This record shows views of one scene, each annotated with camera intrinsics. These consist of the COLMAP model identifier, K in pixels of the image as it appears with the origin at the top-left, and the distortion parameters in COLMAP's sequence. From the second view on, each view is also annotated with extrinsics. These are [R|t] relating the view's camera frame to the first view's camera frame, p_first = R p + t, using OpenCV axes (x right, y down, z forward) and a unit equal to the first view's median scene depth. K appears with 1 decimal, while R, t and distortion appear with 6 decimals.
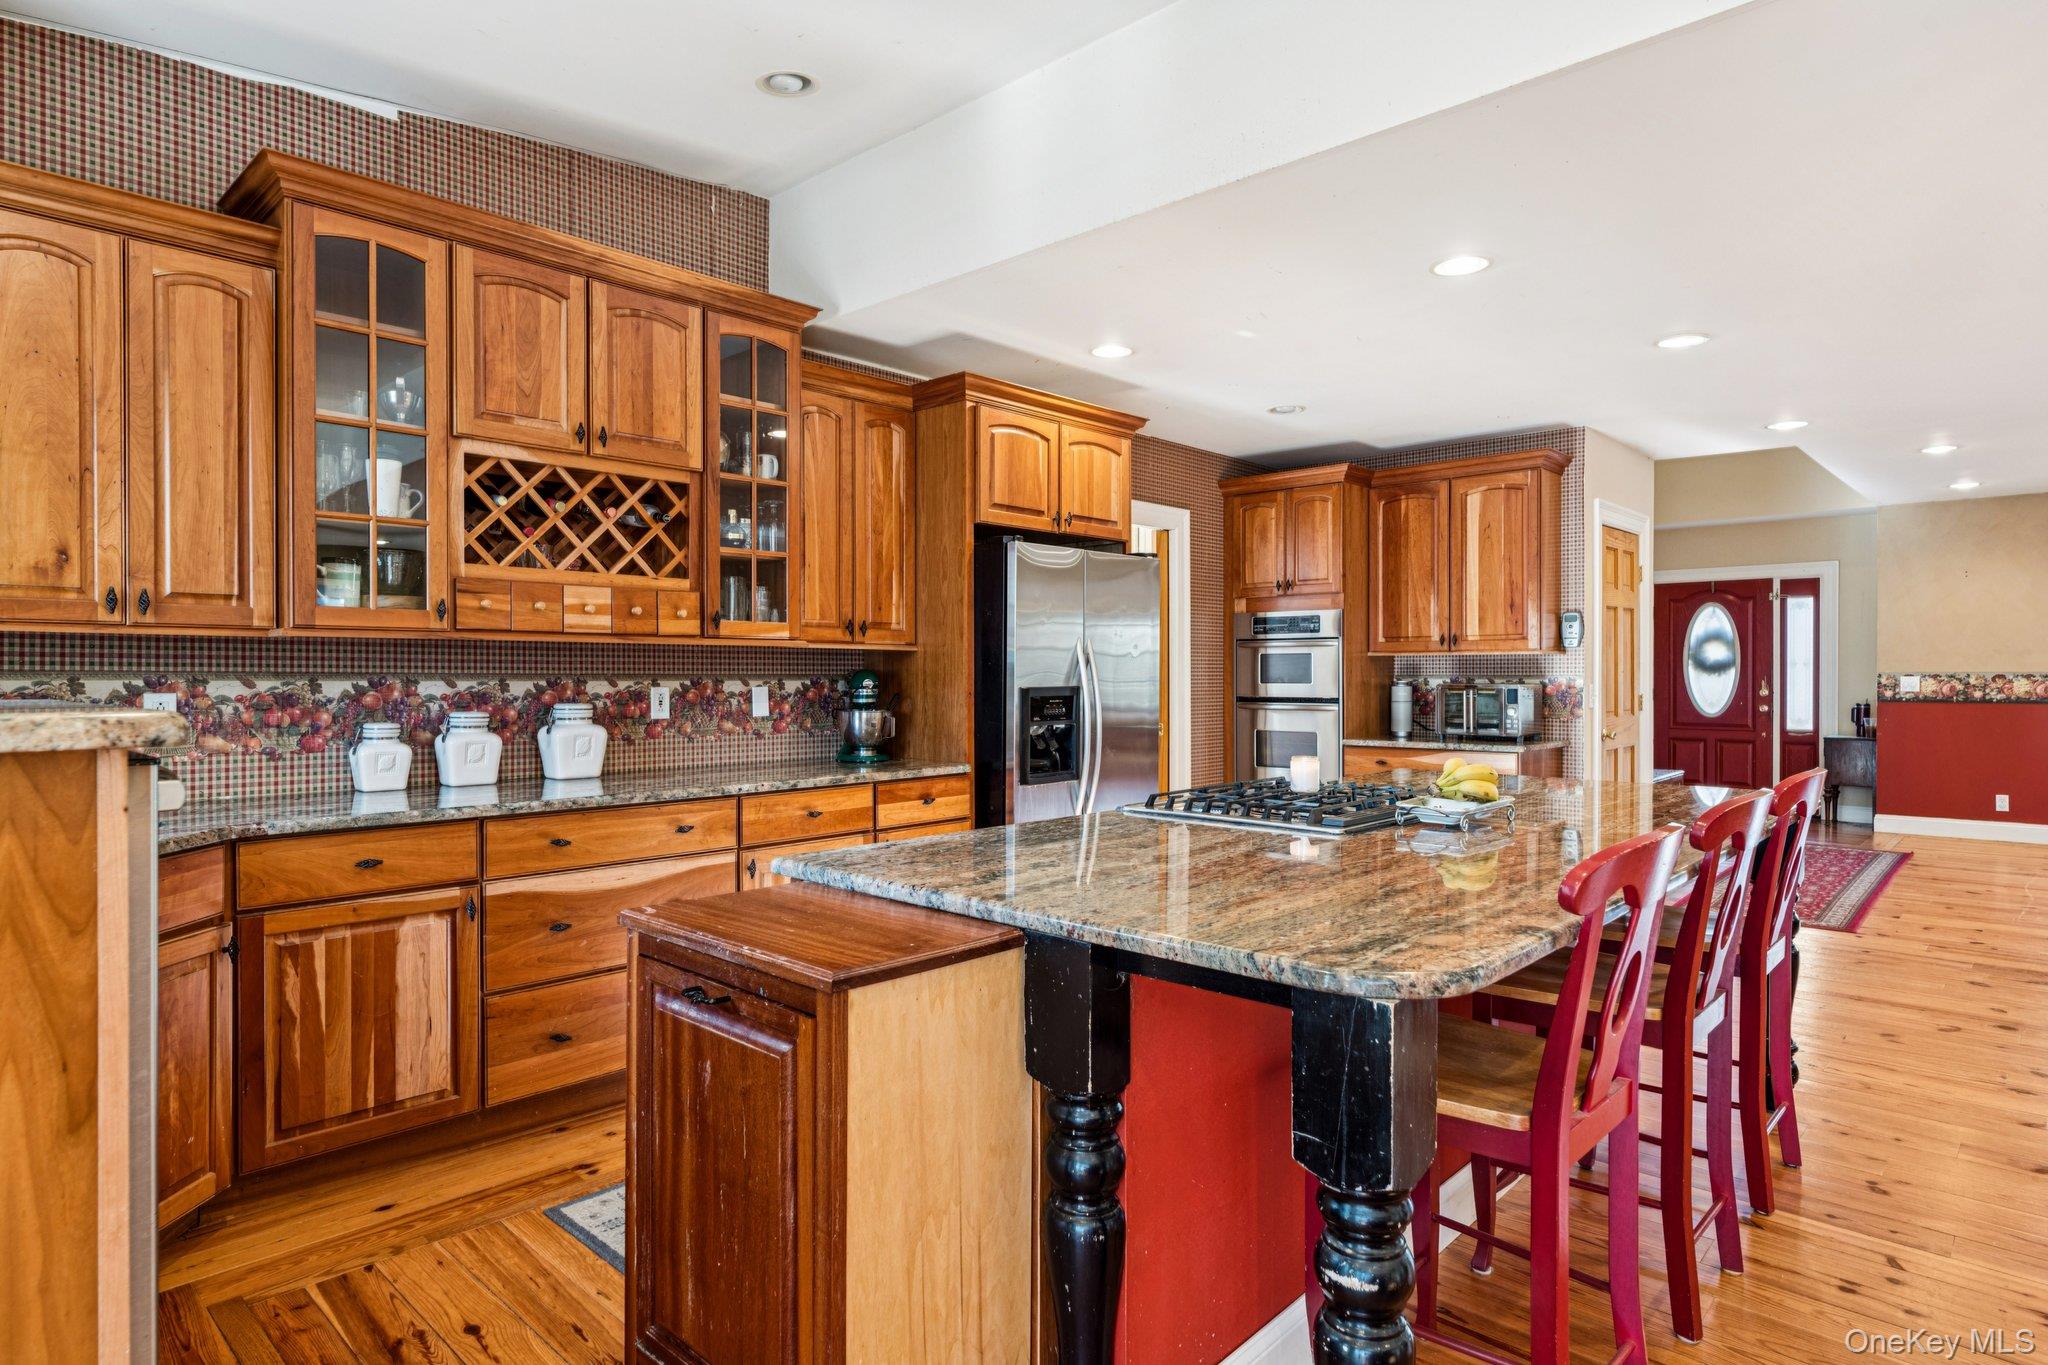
lens RADIAL K [[1118.5, 0, 1029.7], [0, 1118.5, 681.7], [0, 0, 1]] dist [0.000243, 0.001399]
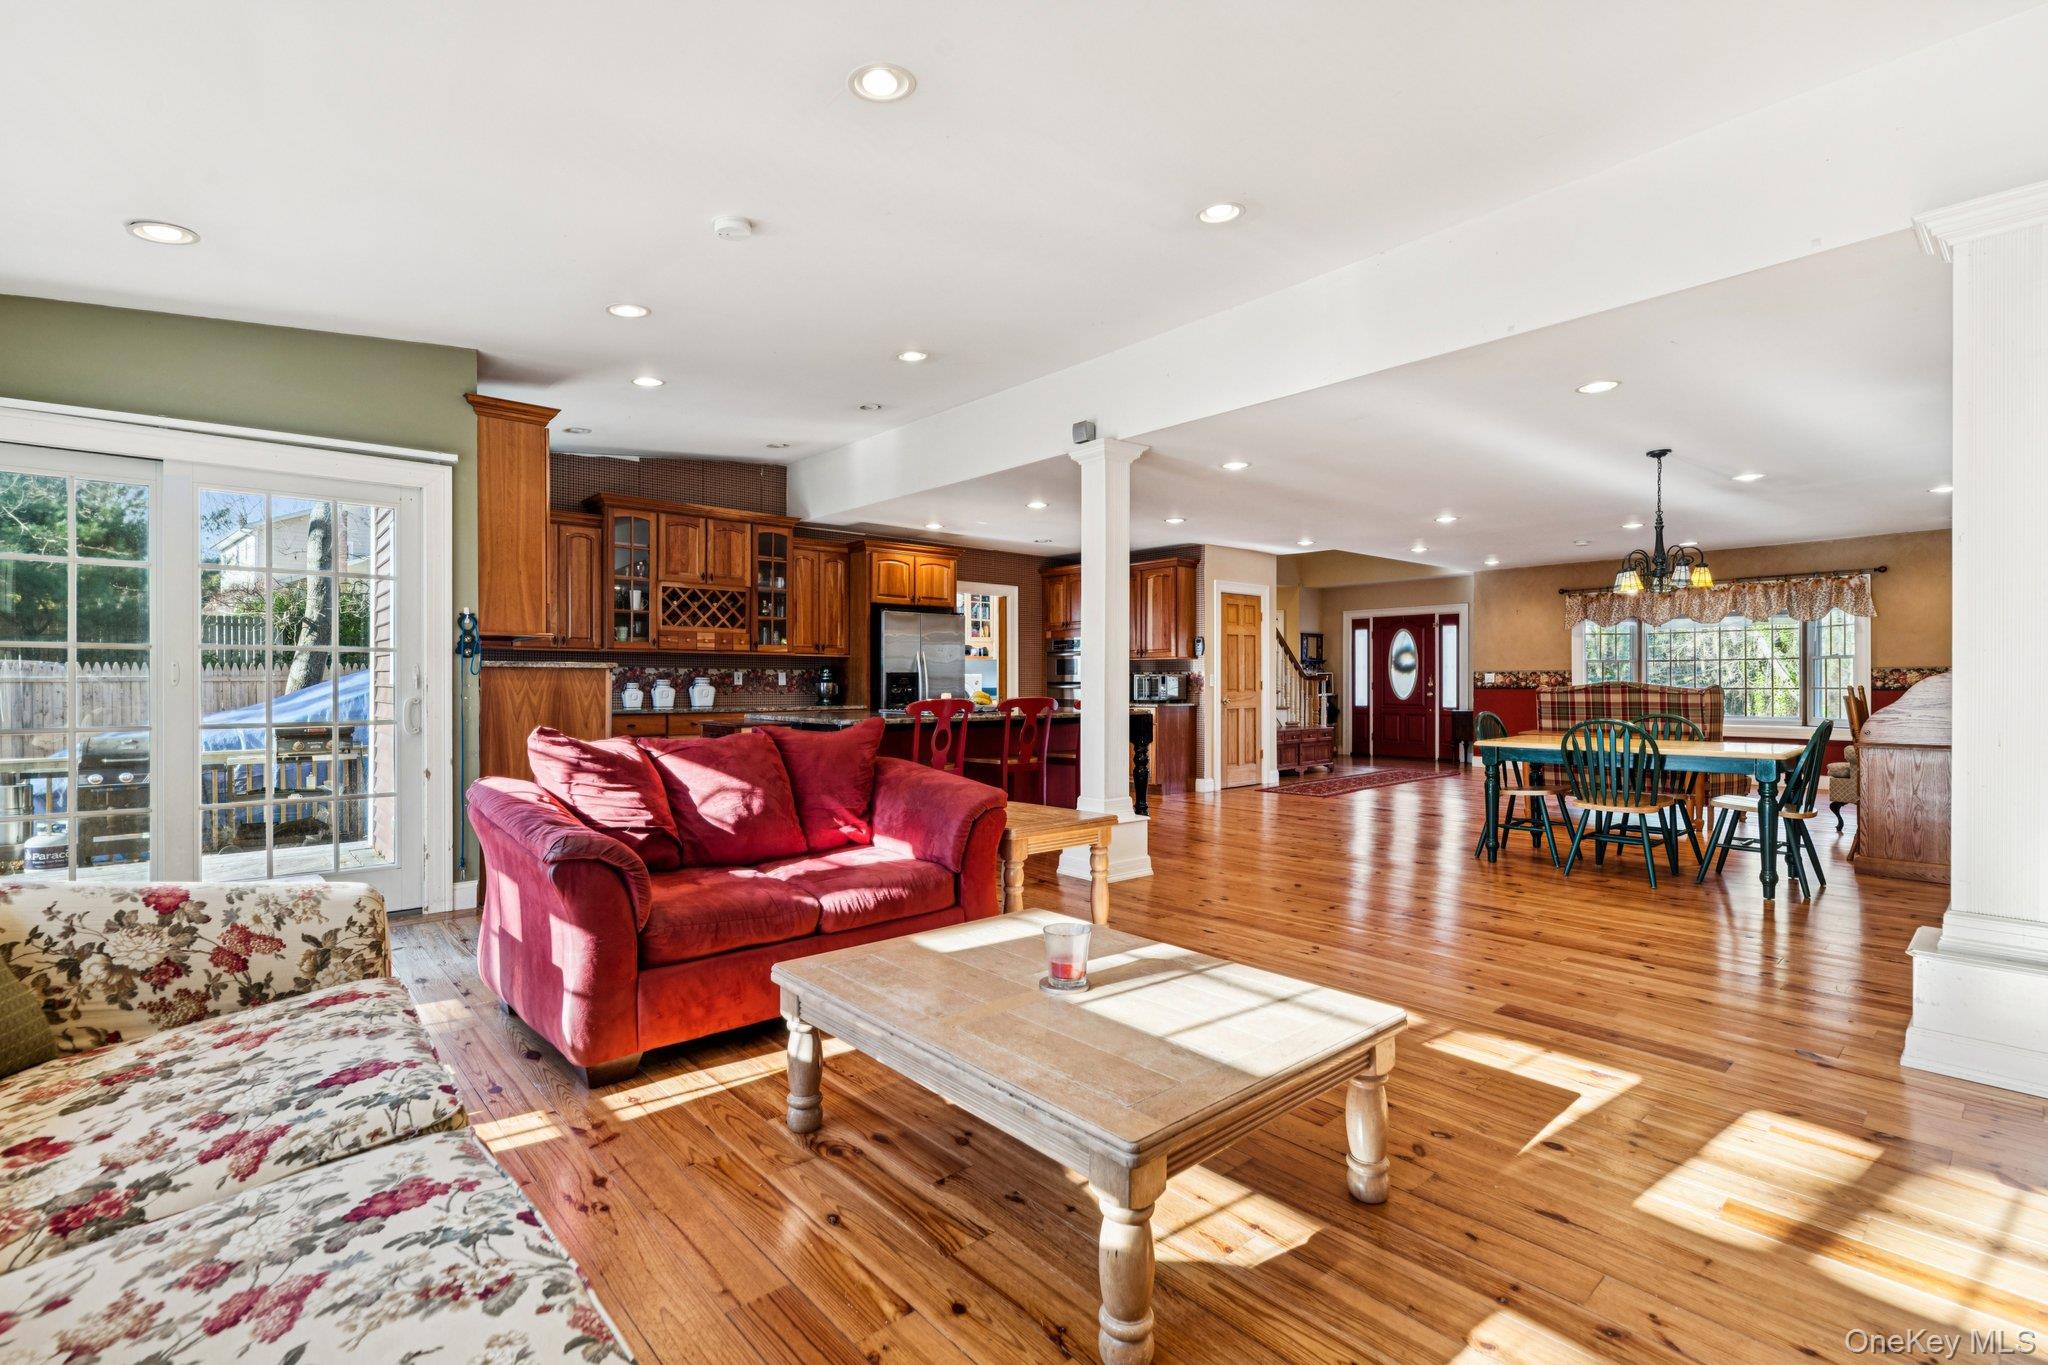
lens RADIAL K [[921.6, 0, 1021.0], [0, 921.6, 677.5], [0, 0, 1]] dist [0.004920, -0.000484]
pose [[0.995041, -0.000535, -0.099462, 0.470975], [-0.000724, 0.999920, -0.012620, 0.040806], [0.099460, 0.012629, 0.994961, -0.918807]]
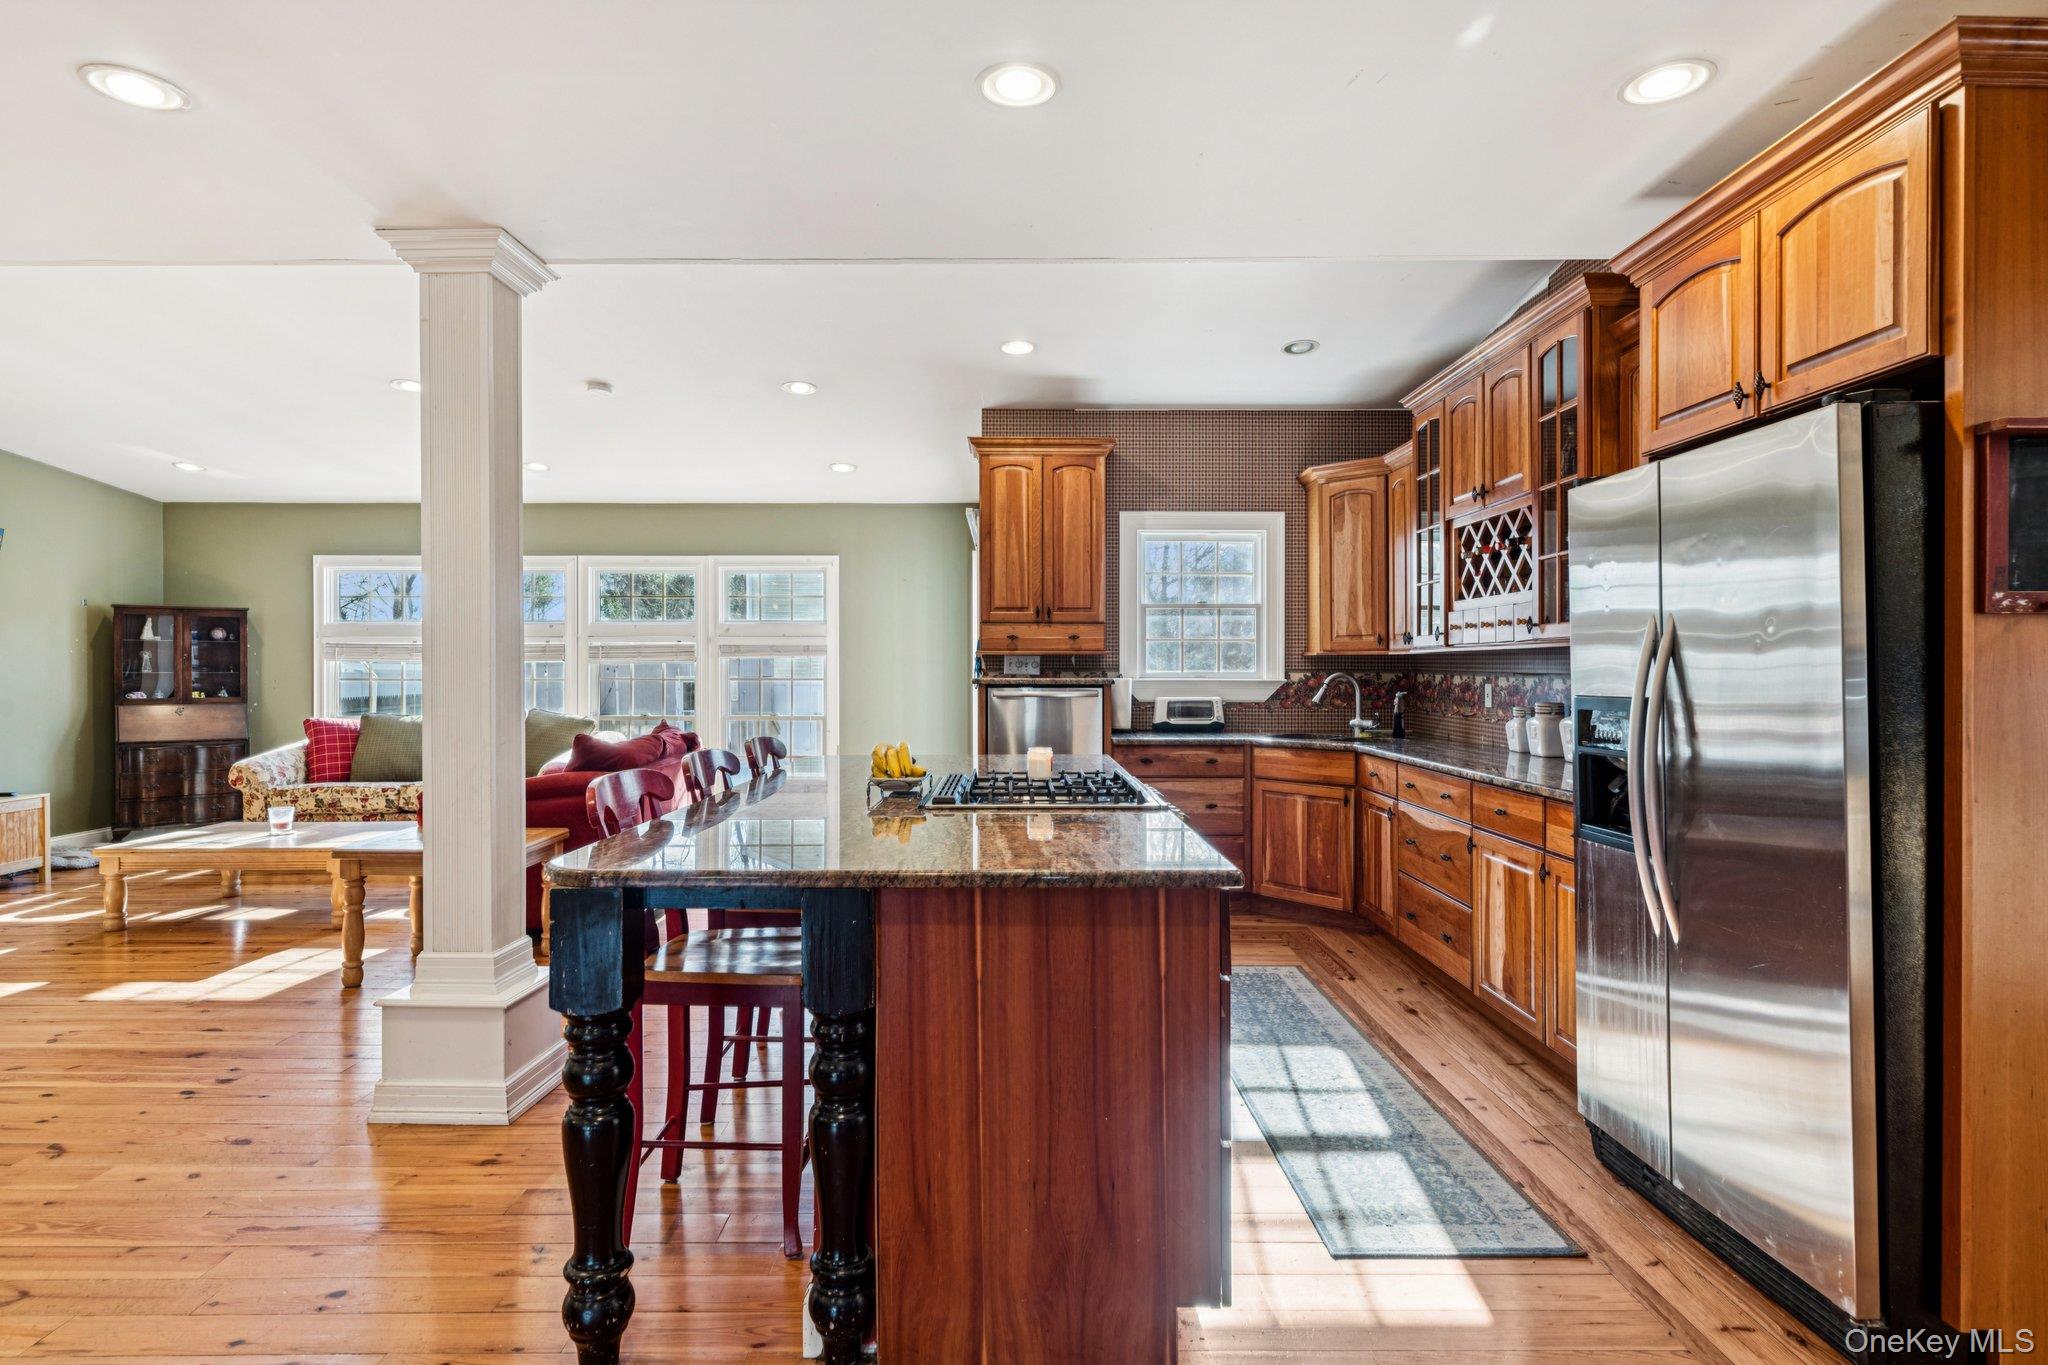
lens RADIAL K [[1091.4, 0, 1028.8], [0, 1091.4, 673.7], [0, 0, 1]] dist [0.000315, -0.001585]
pose [[-0.718457, 0.001968, -0.695568, 0.716686], [-0.003921, 0.999969, 0.006879, -0.011460], [0.695560, 0.007669, -0.718427, 1.254654]]
